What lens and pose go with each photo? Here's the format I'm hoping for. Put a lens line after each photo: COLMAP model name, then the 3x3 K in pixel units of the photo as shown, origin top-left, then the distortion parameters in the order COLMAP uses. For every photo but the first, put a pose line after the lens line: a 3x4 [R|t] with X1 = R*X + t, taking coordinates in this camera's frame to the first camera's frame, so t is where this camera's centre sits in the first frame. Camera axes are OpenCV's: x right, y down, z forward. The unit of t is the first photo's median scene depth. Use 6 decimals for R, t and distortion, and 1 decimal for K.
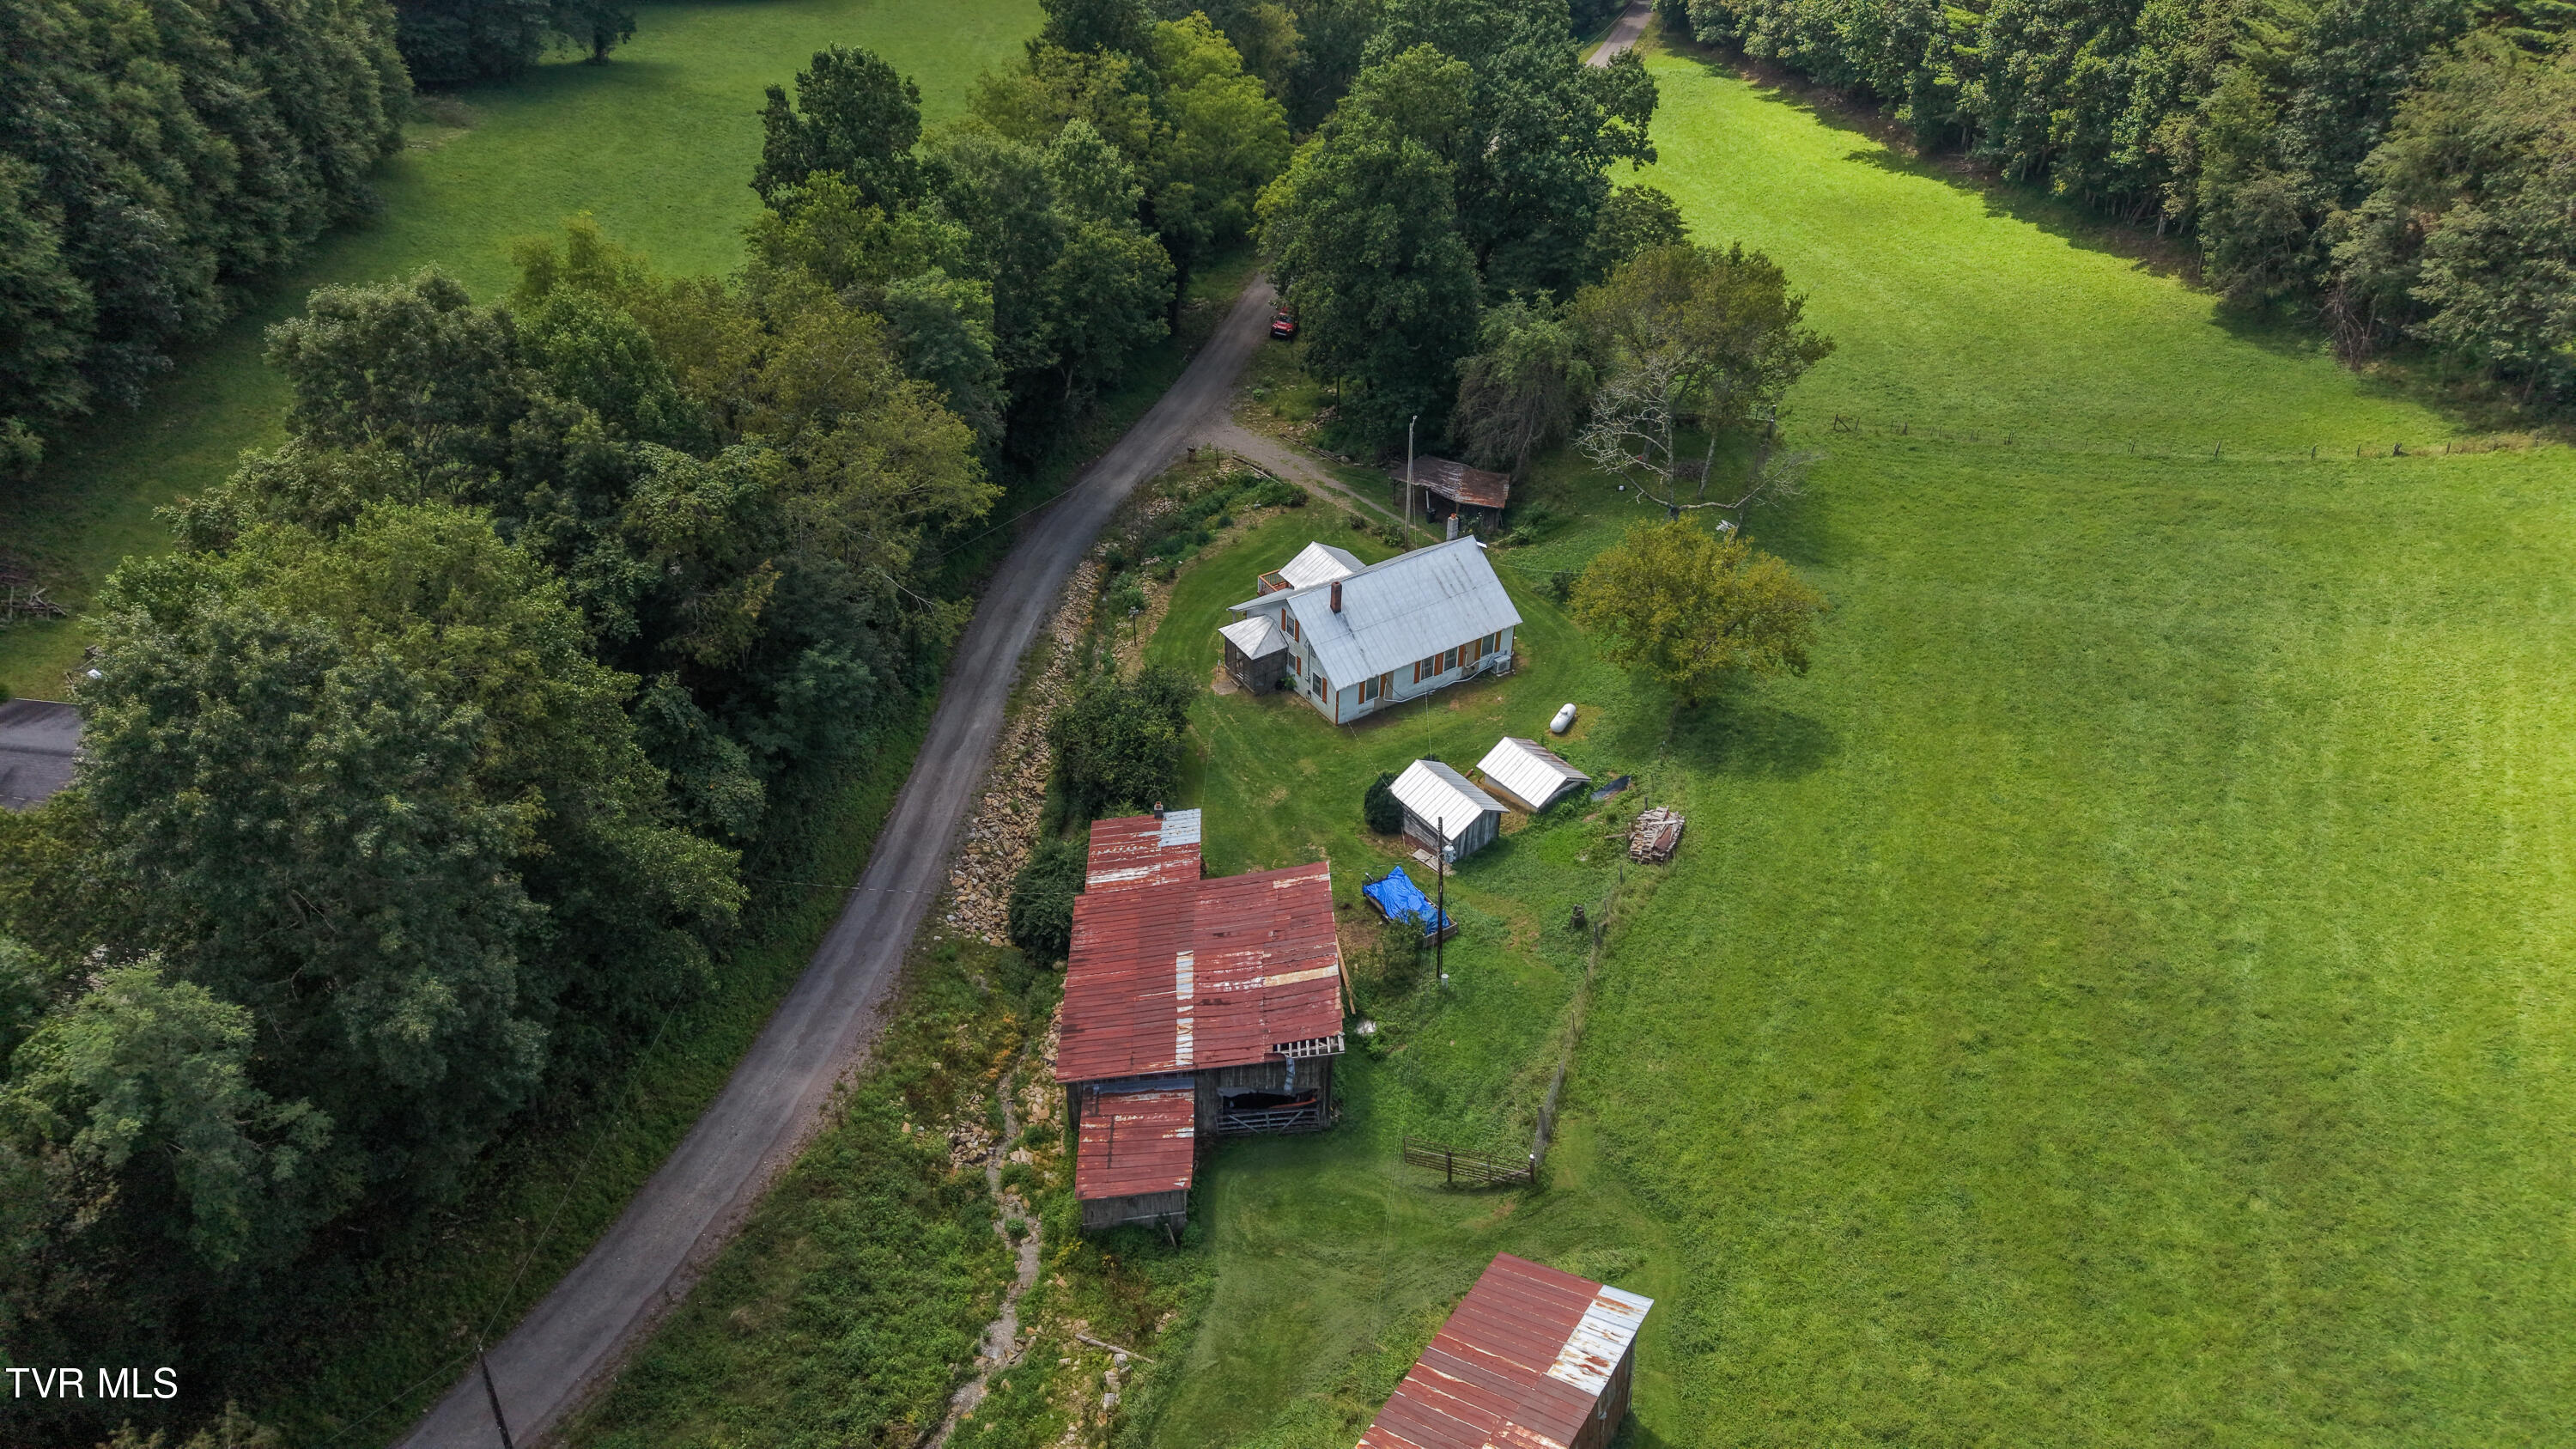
lens RADIAL K [[1727.6, 0, 1289.7], [0, 1727.6, 712.4], [0, 0, 1]] dist [0.038338, -0.033033]
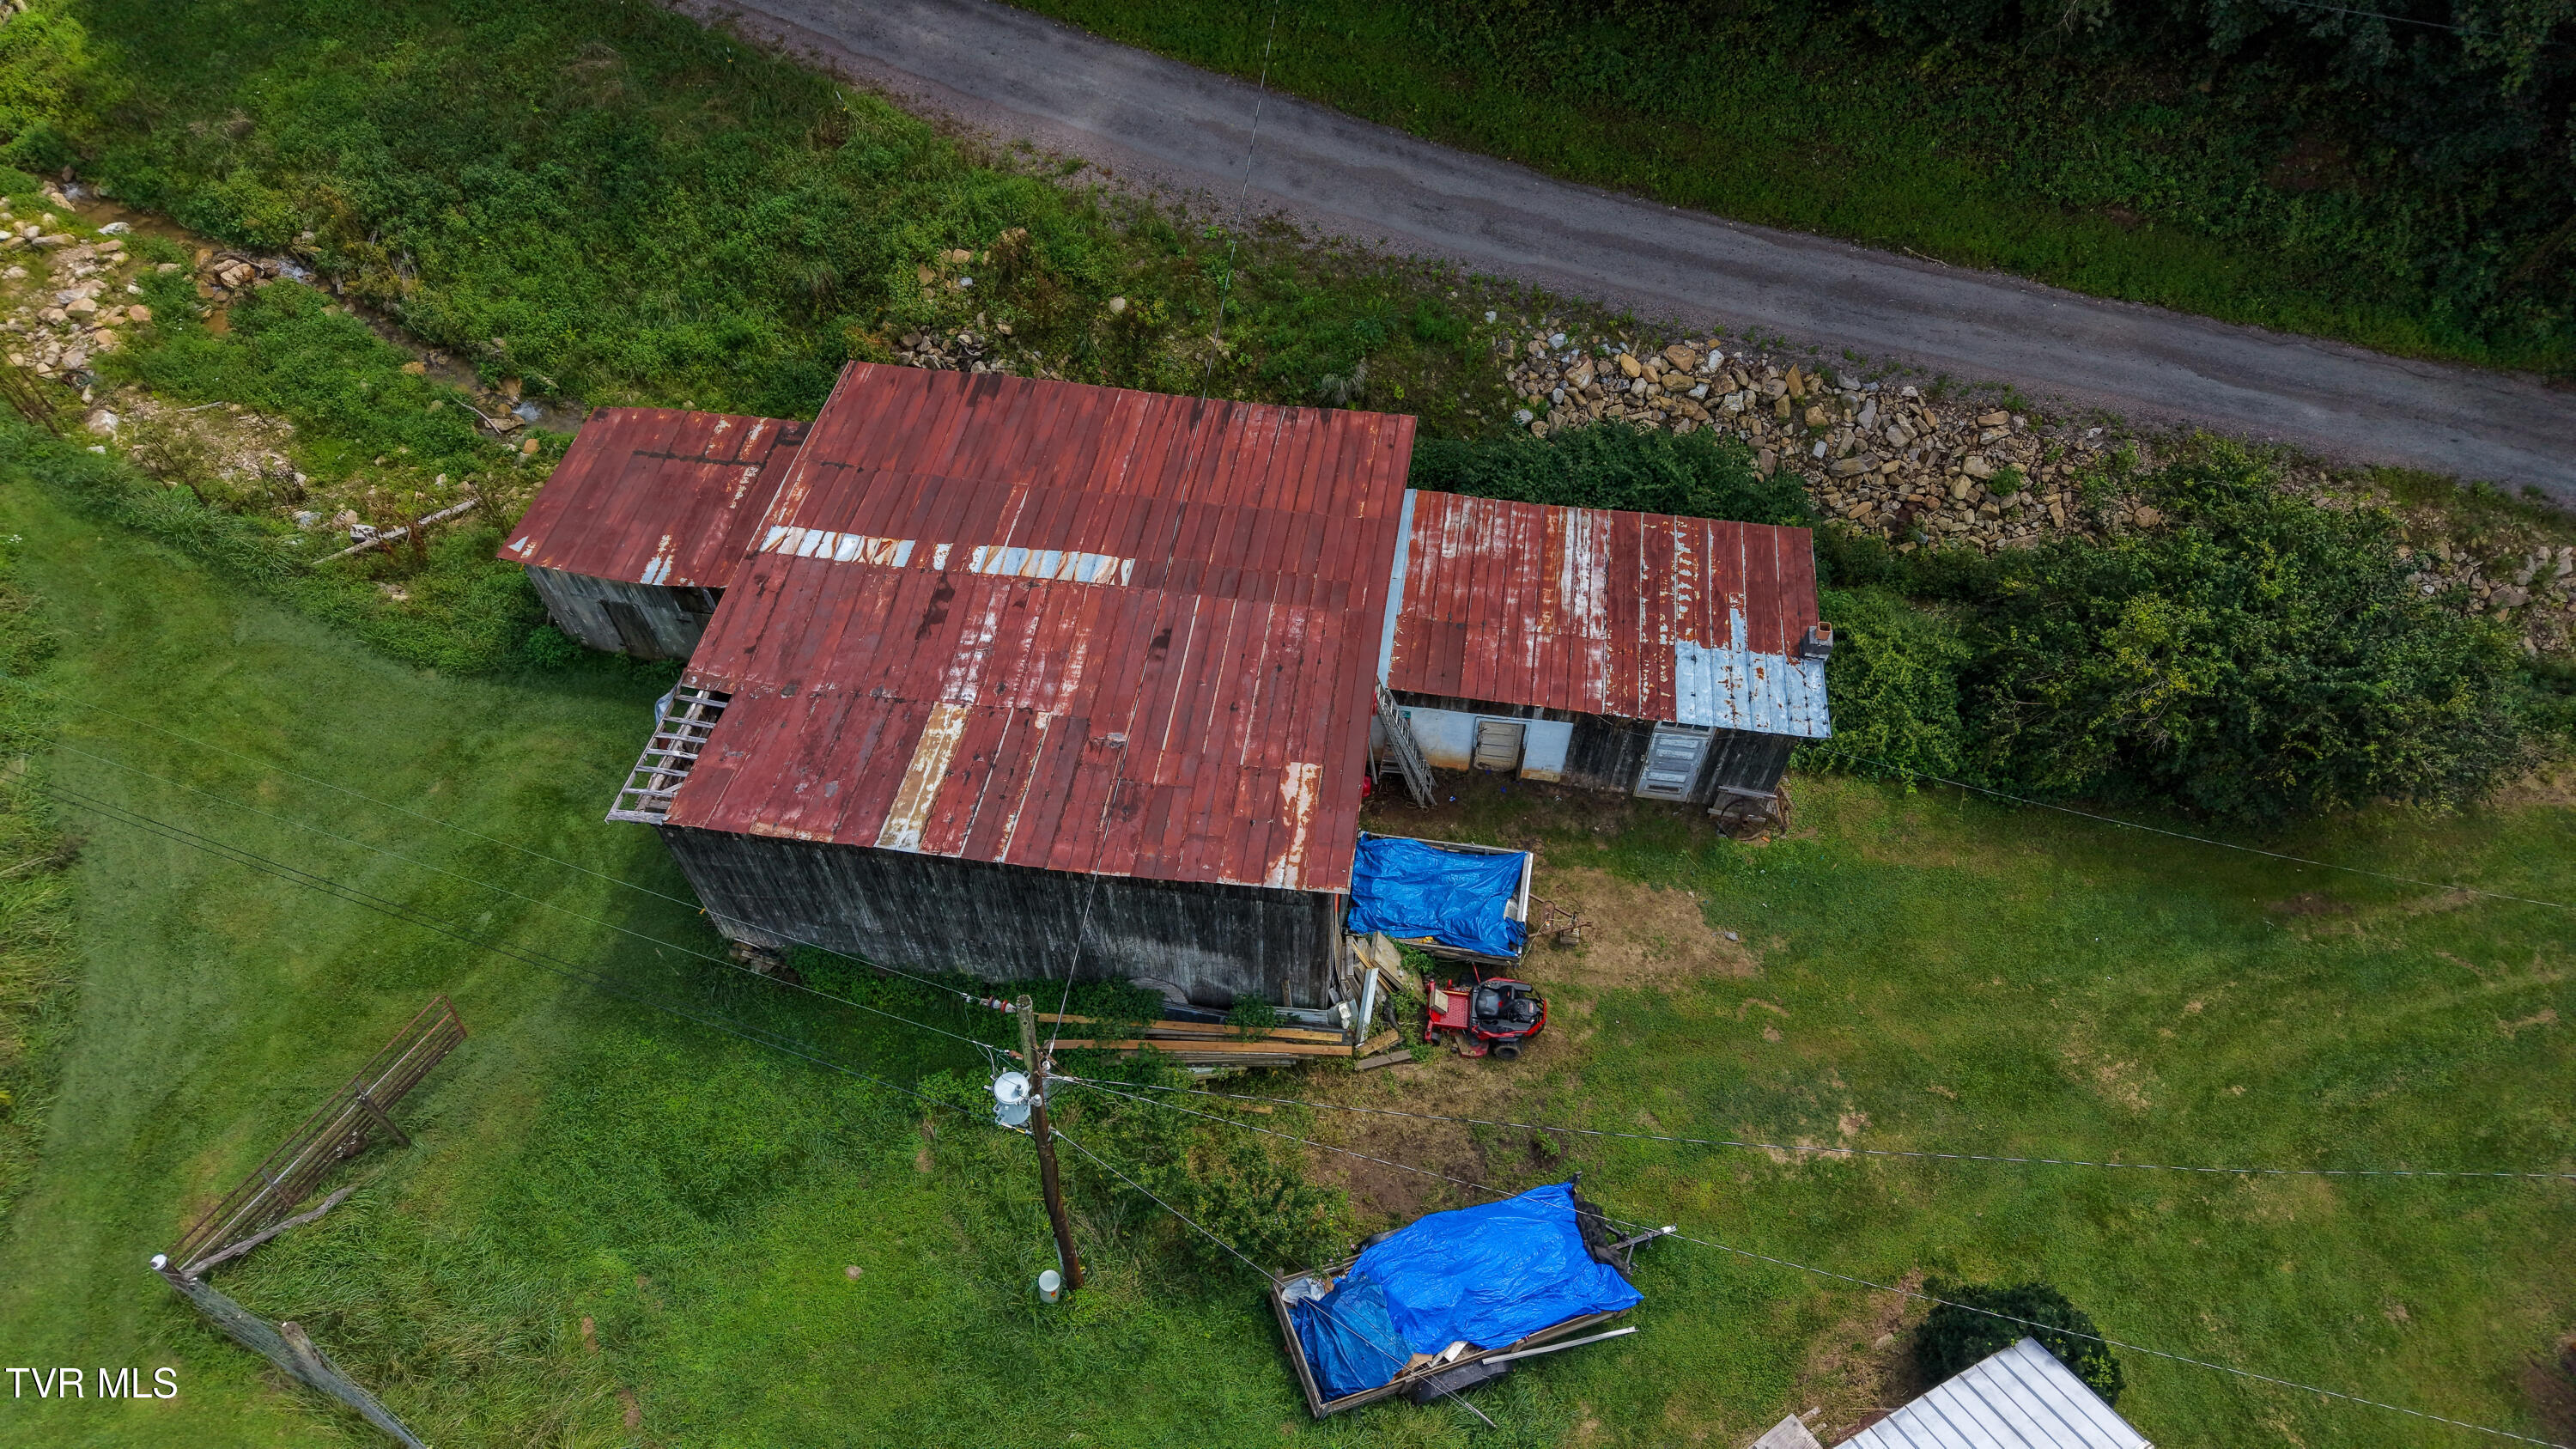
lens RADIAL K [[1727.6, 0, 1288.4], [0, 1727.6, 737.7], [0, 0, 1]] dist [0.038338, -0.033033]
pose [[-0.166643, 0.821572, -0.545206, 0.163126], [-0.563657, 0.374310, 0.736331, -0.146341], [0.809025, 0.430014, 0.400709, 0.769292]]
